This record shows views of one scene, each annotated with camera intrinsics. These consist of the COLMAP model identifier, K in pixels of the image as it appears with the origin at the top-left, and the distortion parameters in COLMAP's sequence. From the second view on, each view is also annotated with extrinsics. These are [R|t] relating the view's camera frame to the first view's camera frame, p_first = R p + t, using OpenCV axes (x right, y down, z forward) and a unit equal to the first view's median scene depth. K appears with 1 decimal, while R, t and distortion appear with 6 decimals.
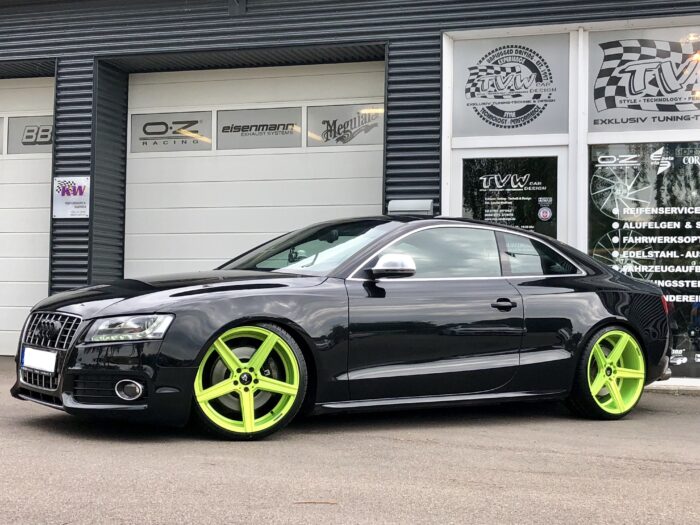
lens RADIAL K [[1048.4, 0, 351.2], [0, 1048.4, 248.8], [0, 0, 1]] dist [0.188235, -0.862383]
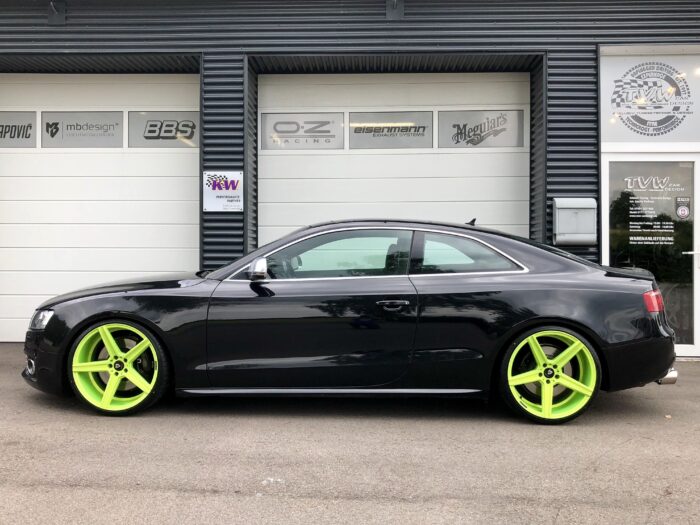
lens RADIAL K [[666.4, 0, 350.0], [0, 666.4, 262.5], [0, 0, 1]] dist [0.017331, -0.006400]
pose [[0.965554, -0.013711, 0.259842, -0.359468], [-0.001459, 0.998310, 0.058099, -0.019918], [-0.260200, -0.056477, 0.963902, 0.389343]]
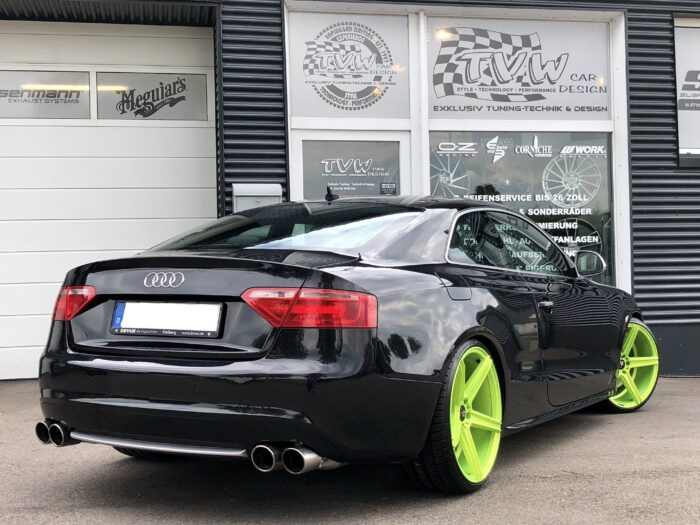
lens RADIAL K [[956.3, 0, 350.0], [0, 956.3, 262.5], [0, 0, 1]] dist [0.173293, -0.683452]
pose [[0.874103, -0.024226, 0.485136, -0.280284], [0.010237, 0.999452, 0.031465, -0.004020], [-0.485632, -0.022537, 0.873873, 0.243090]]
